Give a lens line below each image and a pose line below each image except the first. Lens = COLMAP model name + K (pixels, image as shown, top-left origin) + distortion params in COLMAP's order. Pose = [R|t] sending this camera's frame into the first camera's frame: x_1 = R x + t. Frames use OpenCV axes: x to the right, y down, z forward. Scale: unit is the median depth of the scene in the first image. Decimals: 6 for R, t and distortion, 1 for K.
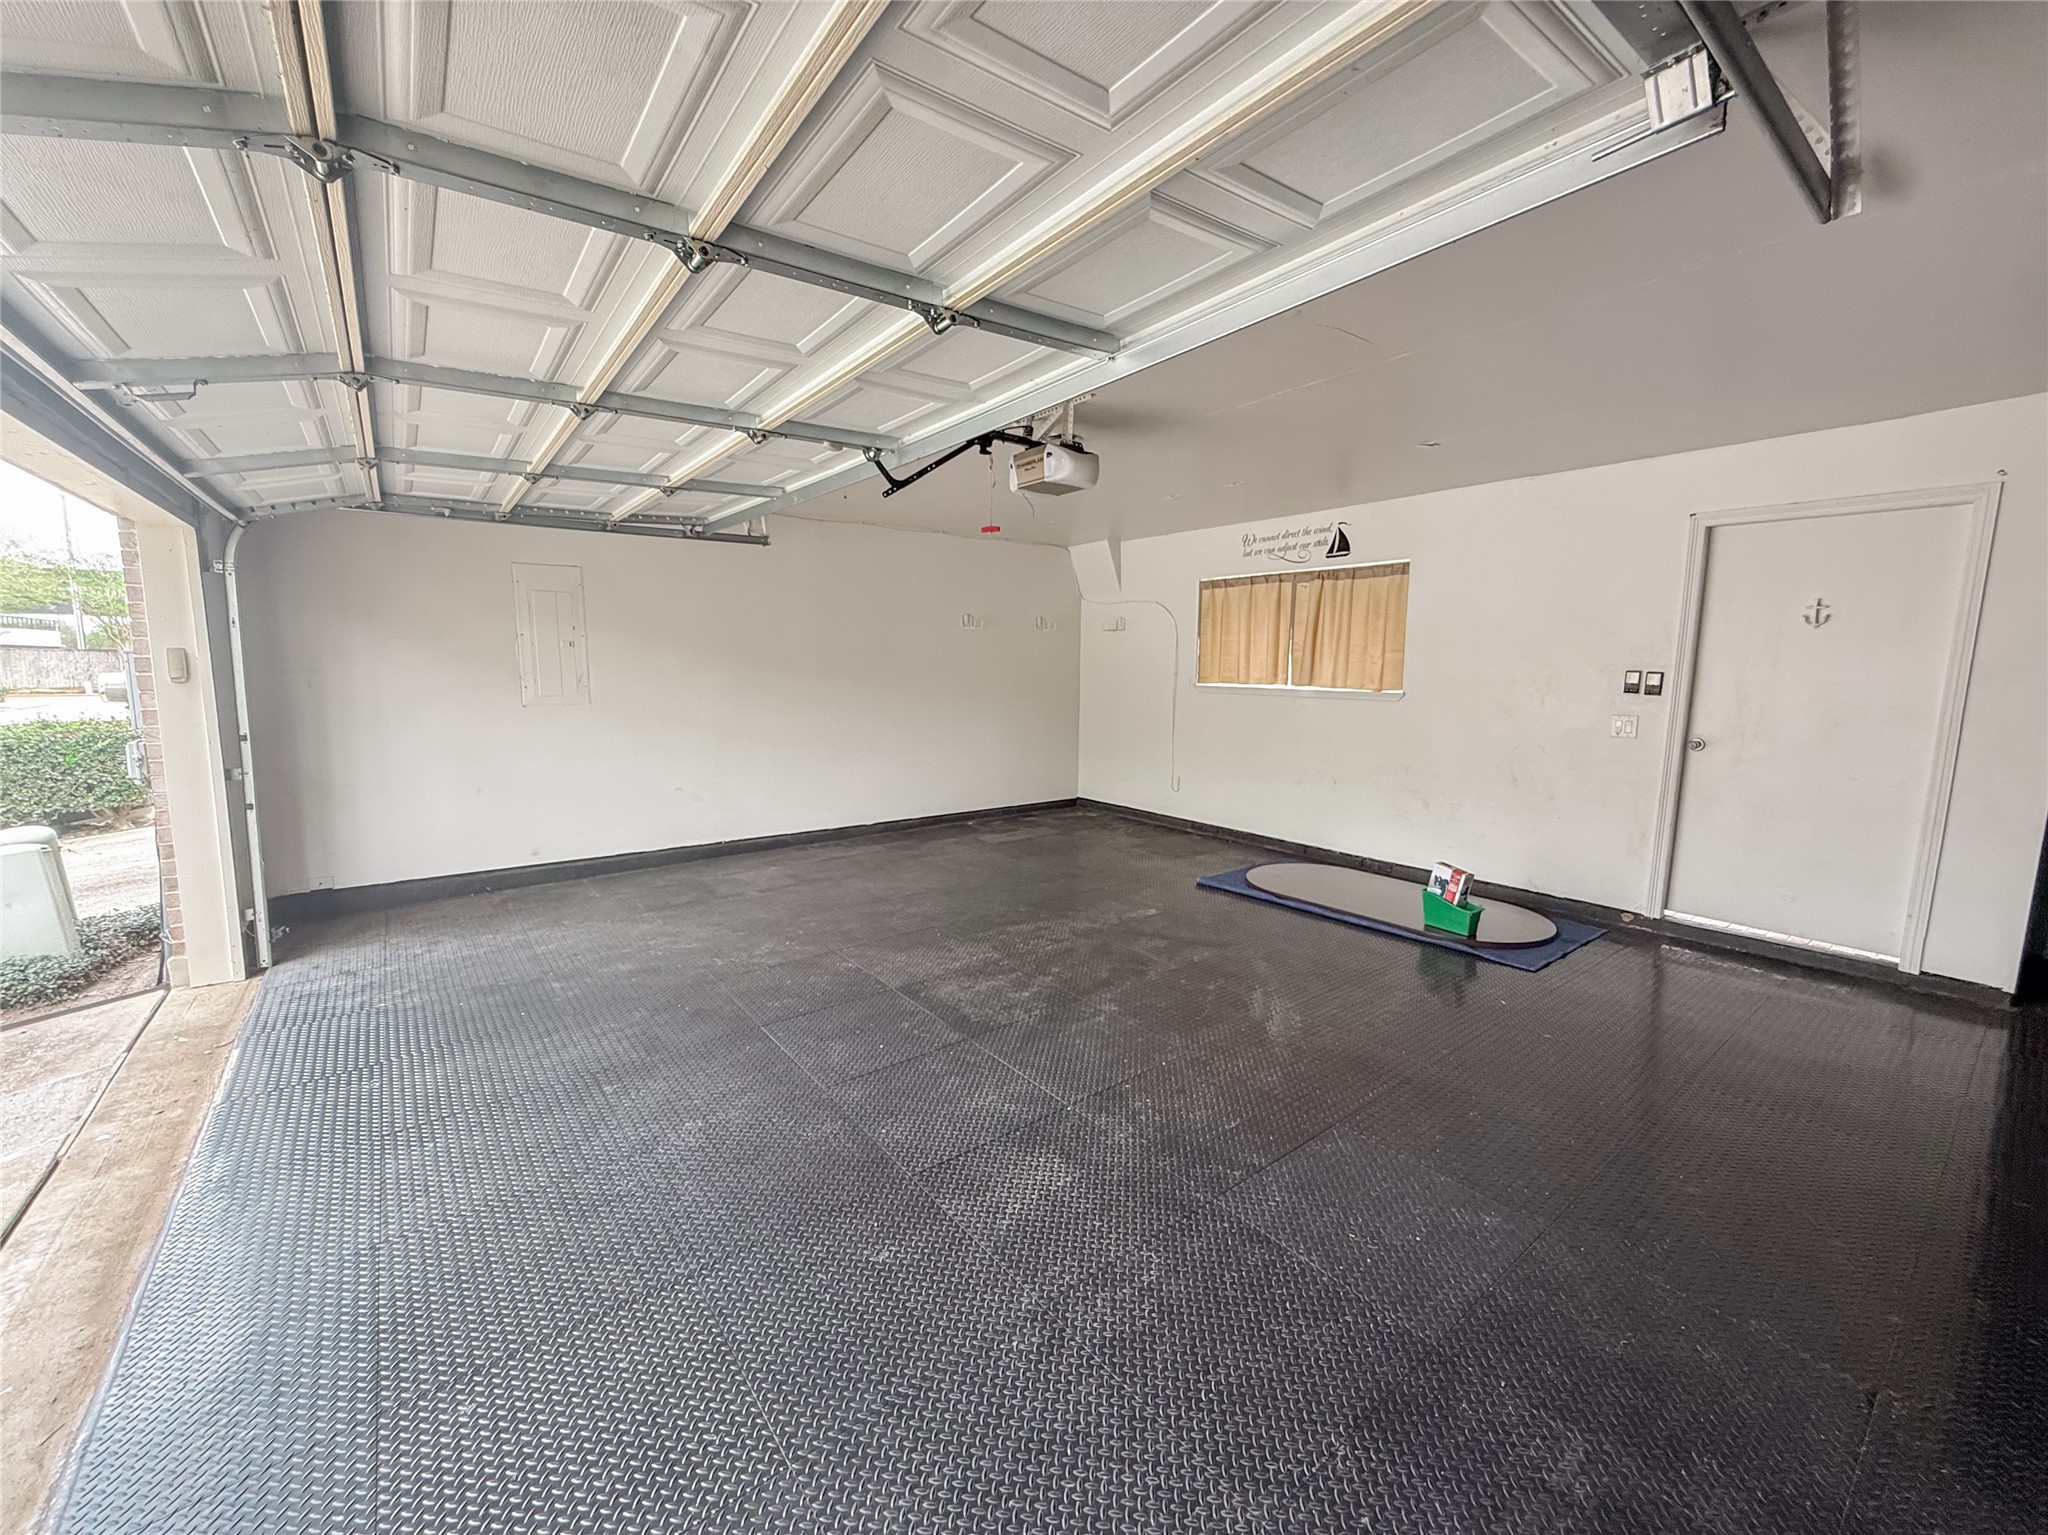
lens RADIAL K [[834.3, 0, 1018.2], [0, 834.3, 771.2], [0, 0, 1]] dist [-0.002150, 0.000603]
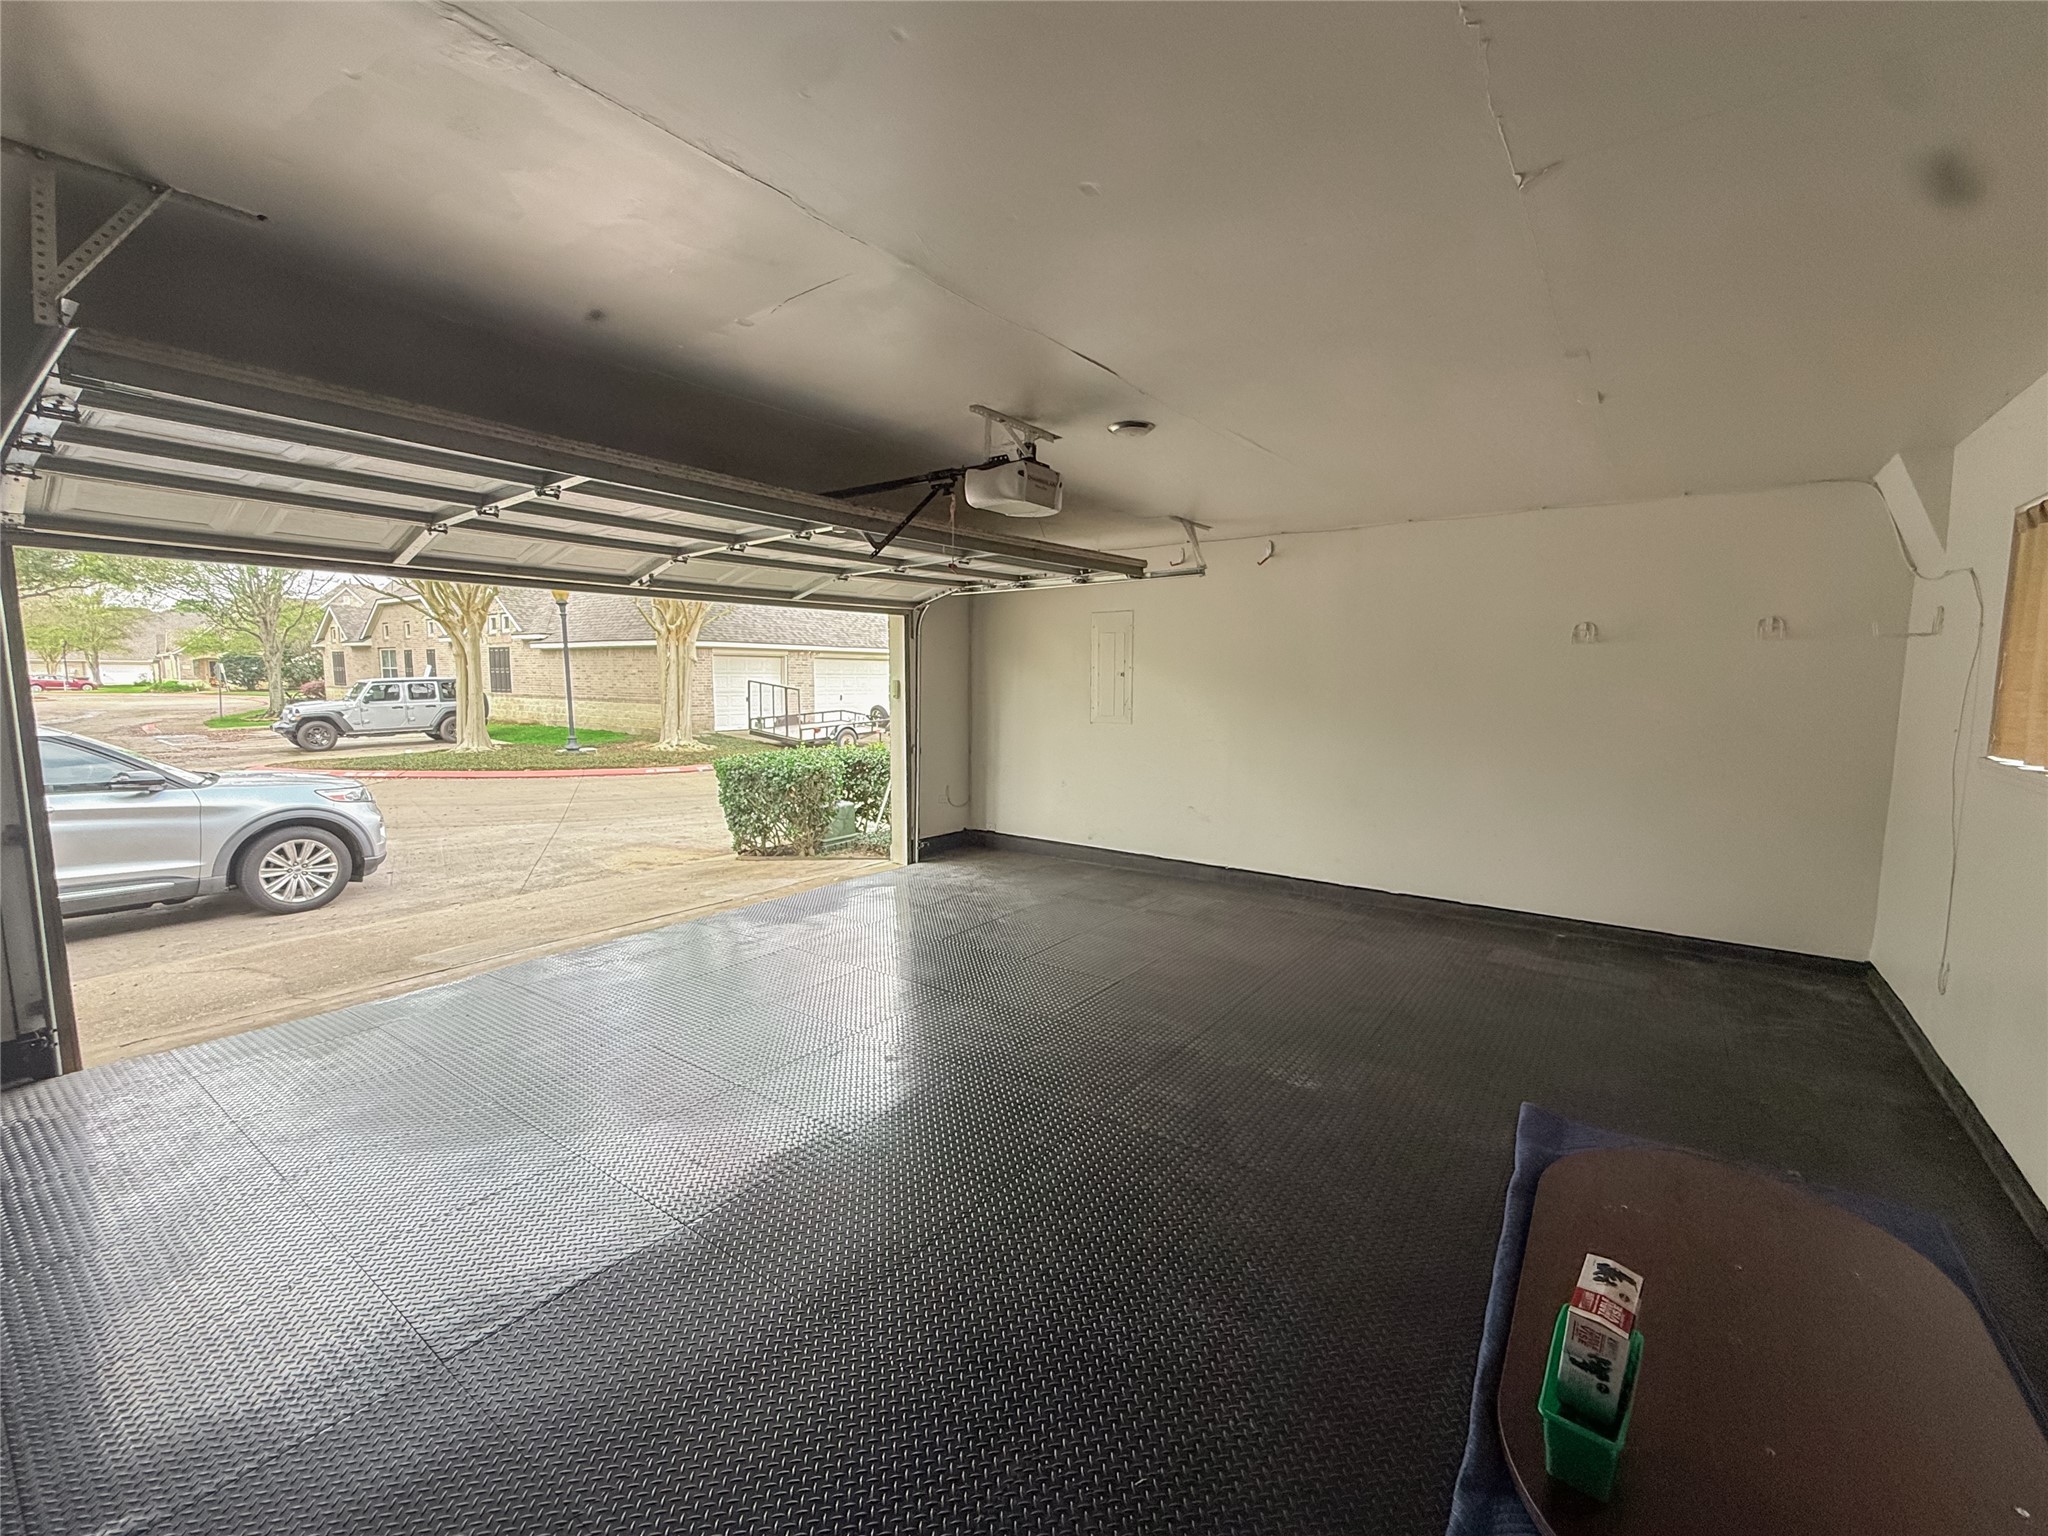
lens RADIAL K [[834.3, 0, 1019.3], [0, 834.3, 762.9], [0, 0, 1]] dist [-0.002150, 0.000603]
pose [[0.265963, 0.091995, -0.959584, 0.626699], [-0.134117, 0.989286, 0.057670, -0.075887], [0.954608, 0.113358, 0.275452, 0.542668]]
